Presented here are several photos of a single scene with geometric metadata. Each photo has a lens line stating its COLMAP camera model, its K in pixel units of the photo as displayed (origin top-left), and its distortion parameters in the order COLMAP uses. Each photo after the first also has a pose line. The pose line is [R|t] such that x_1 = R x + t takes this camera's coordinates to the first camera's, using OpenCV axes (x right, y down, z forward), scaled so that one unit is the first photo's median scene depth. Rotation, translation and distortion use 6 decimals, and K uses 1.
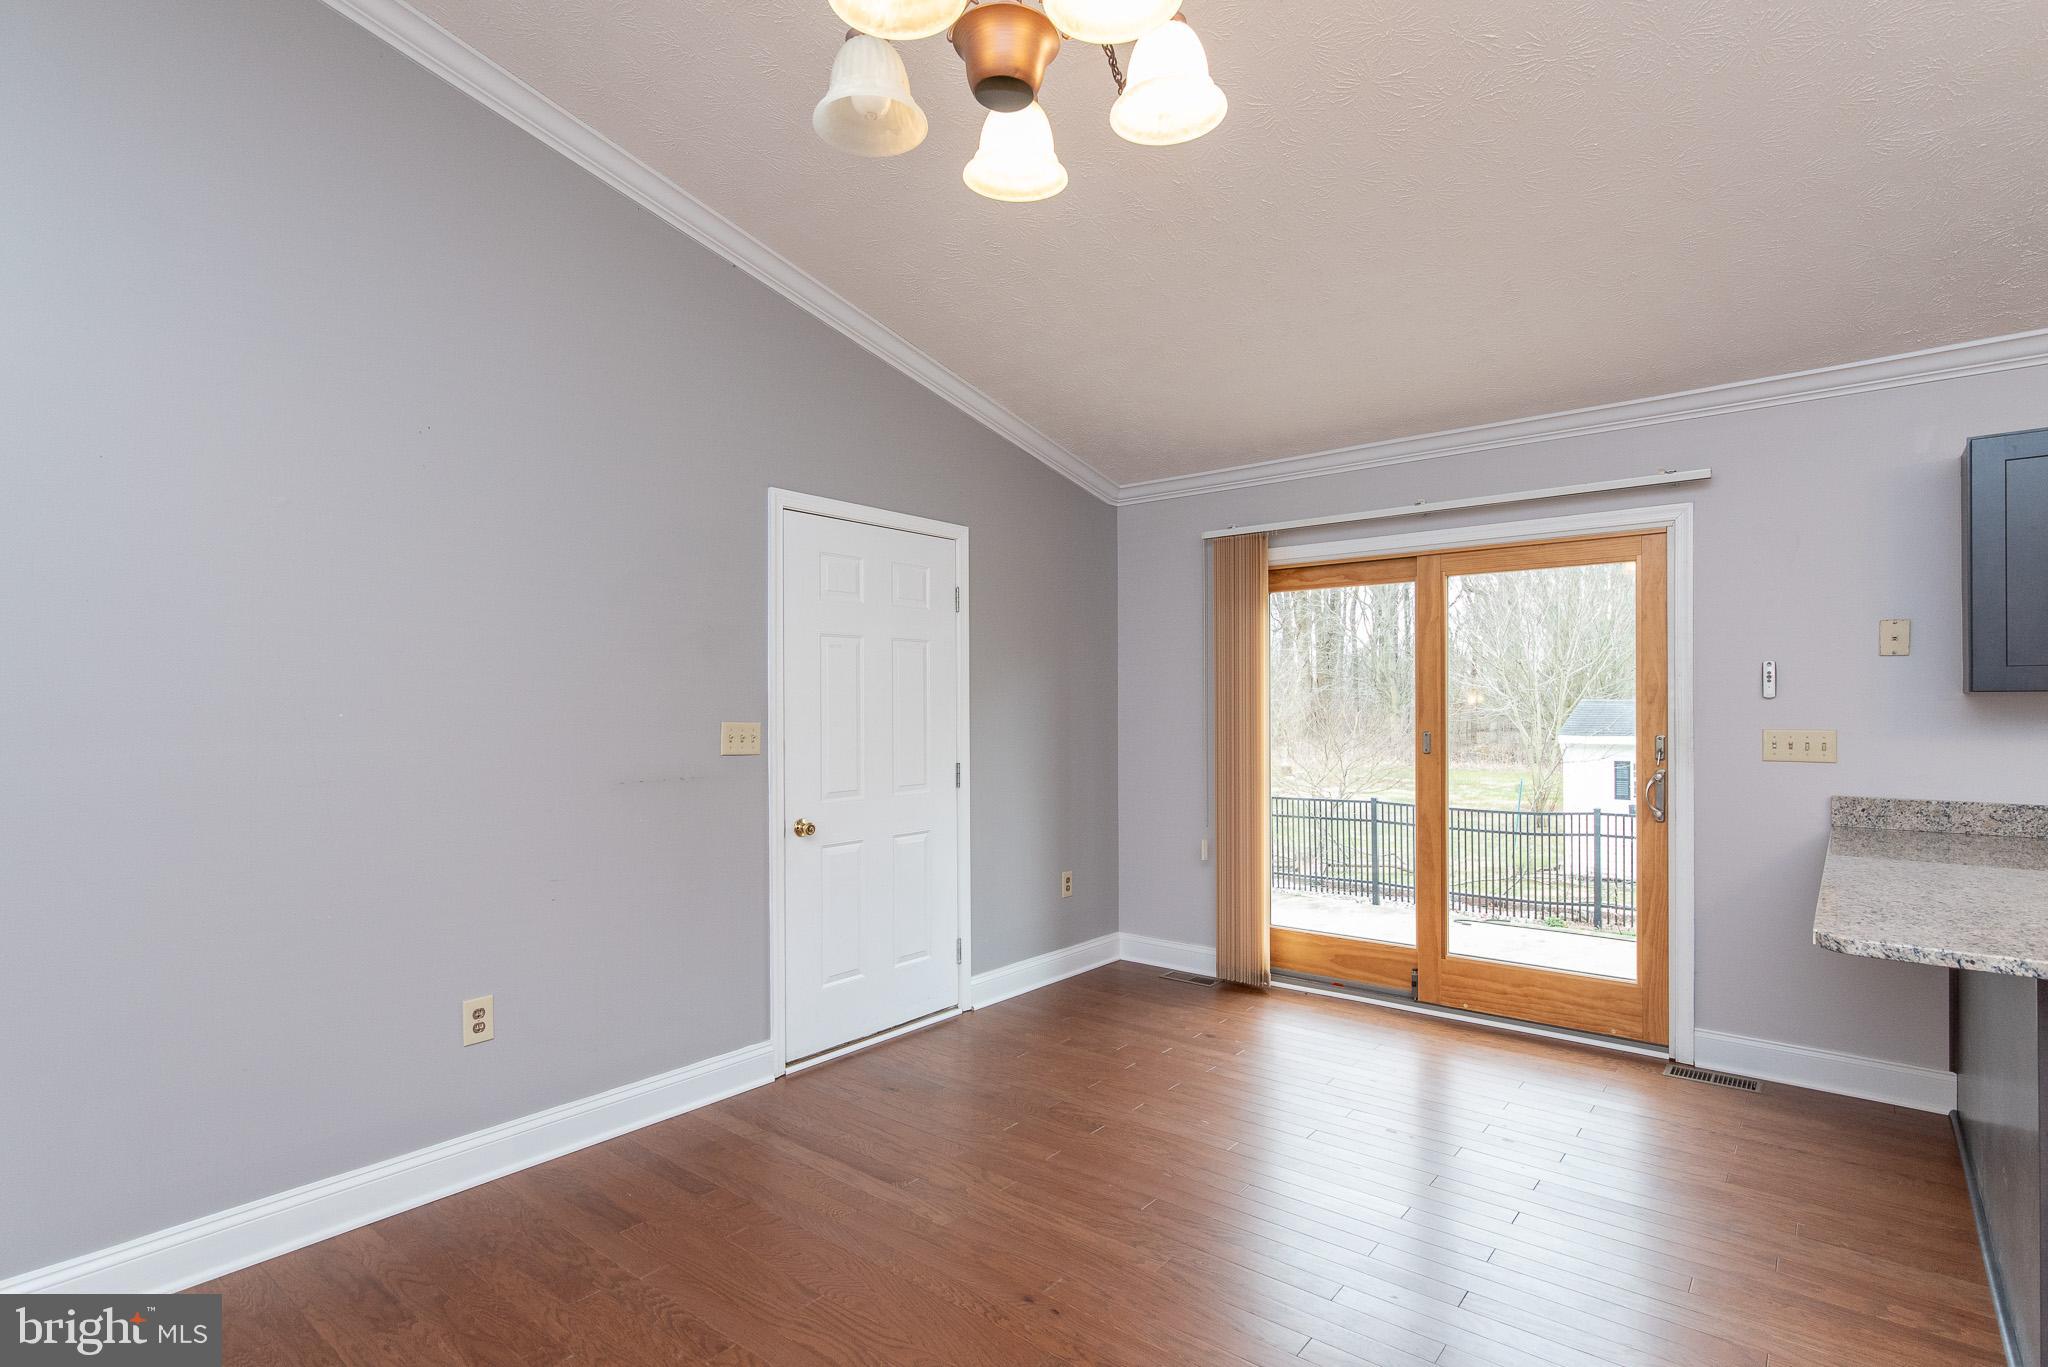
lens RADIAL K [[1006.2, 0, 1026.1], [0, 1006.2, 704.8], [0, 0, 1]] dist [0.001296, 0.000552]
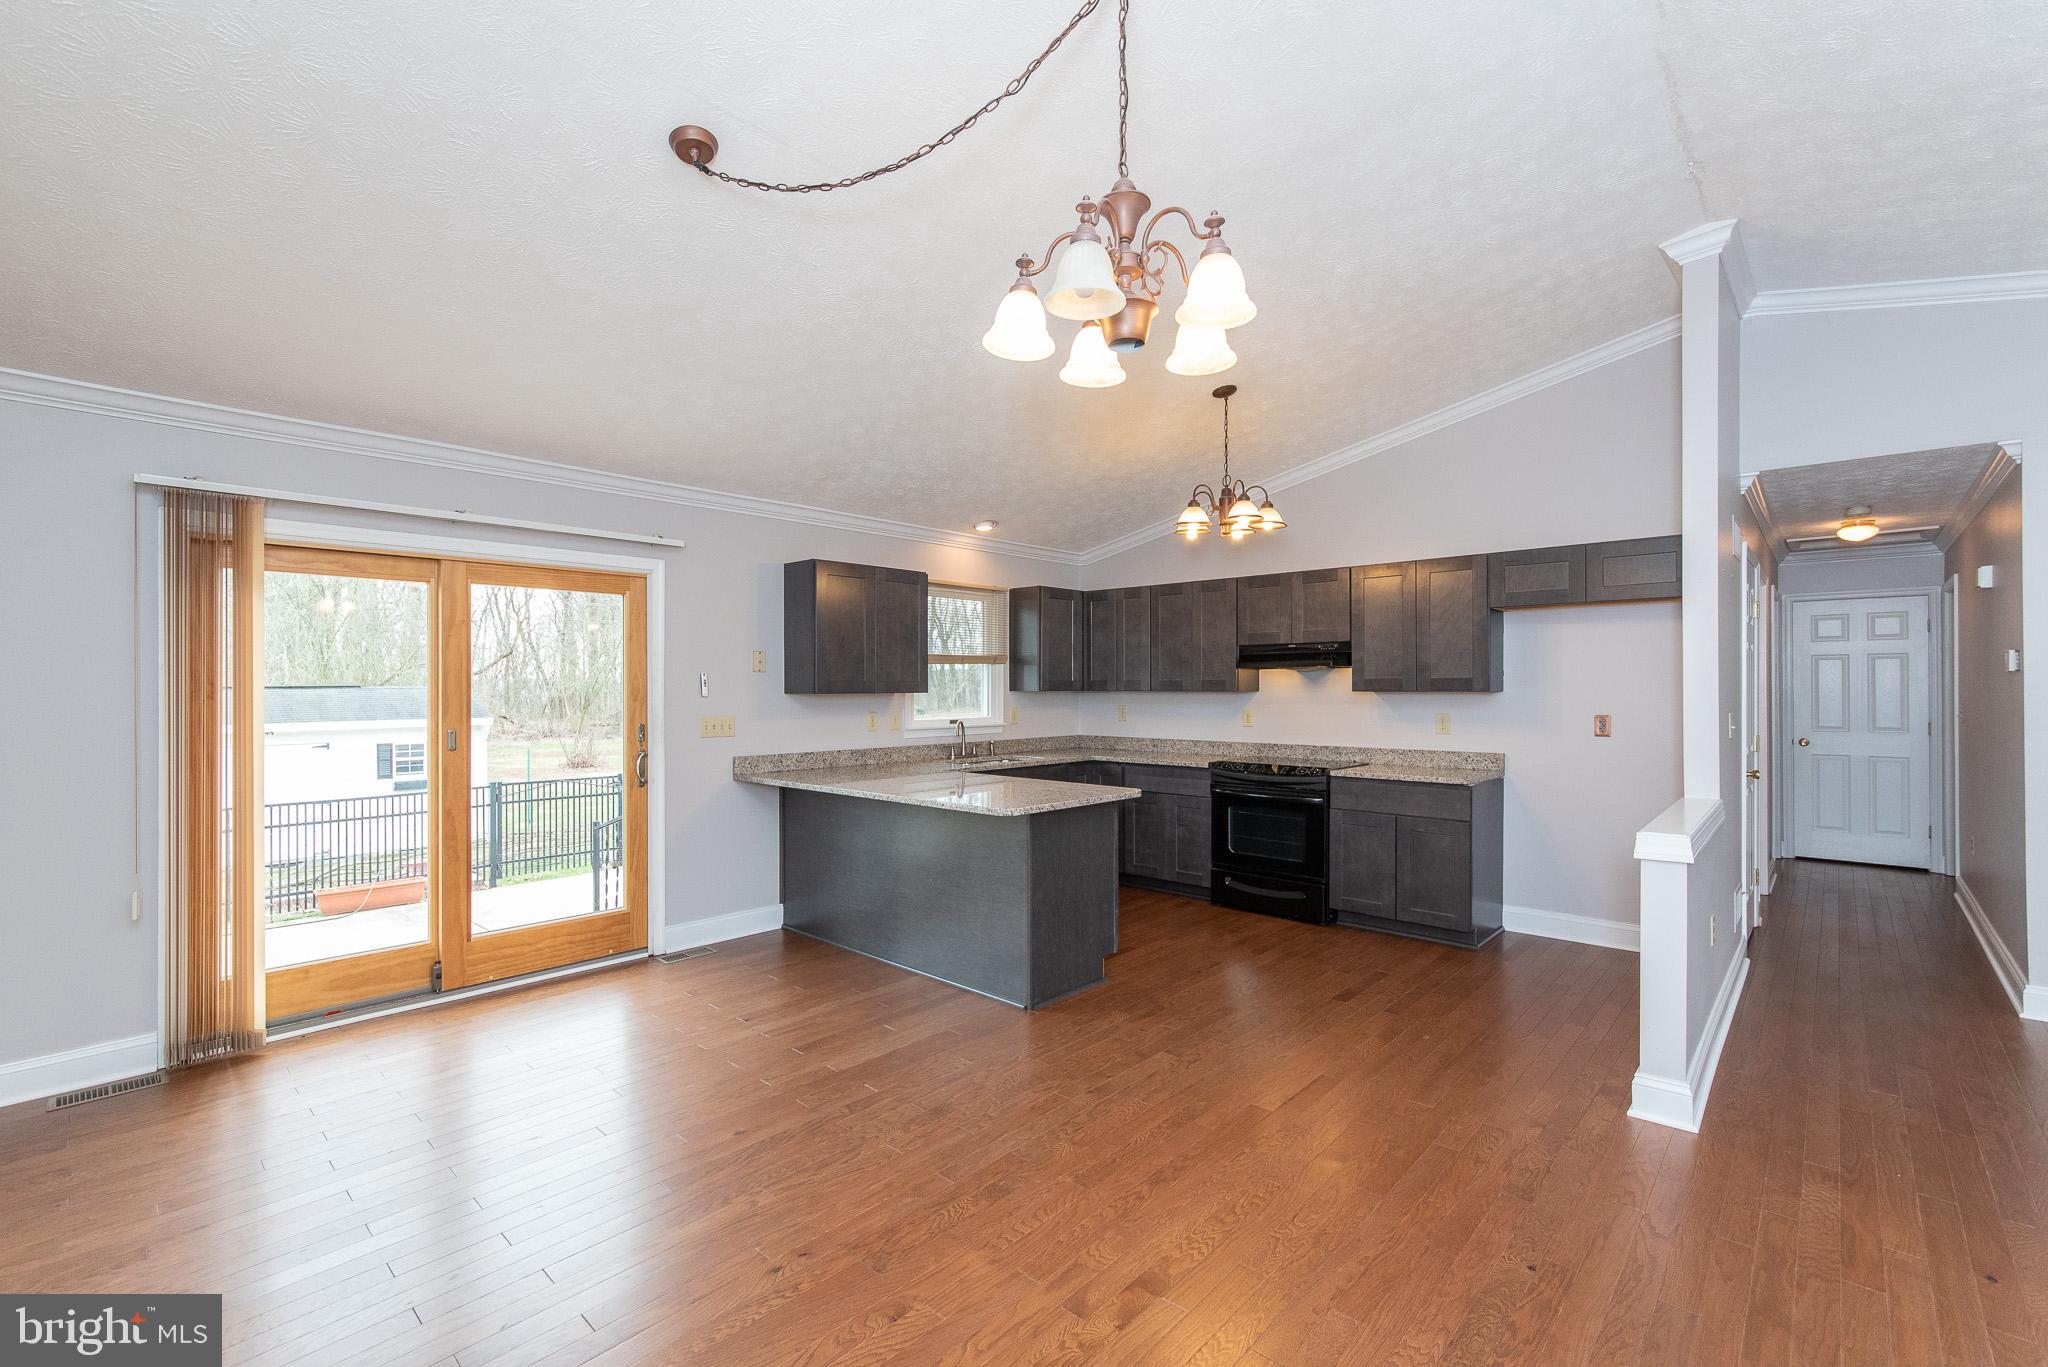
lens RADIAL K [[884.0, 0, 1024.0], [0, 884.0, 683.5], [0, 0, 1]] dist [-0.000112, 0.000291]
pose [[0.061387, 0.006812, 0.998091, -0.541594], [-0.000479, 0.999977, -0.006796, -0.016526], [-0.998114, -0.000061, 0.061389, 0.398321]]
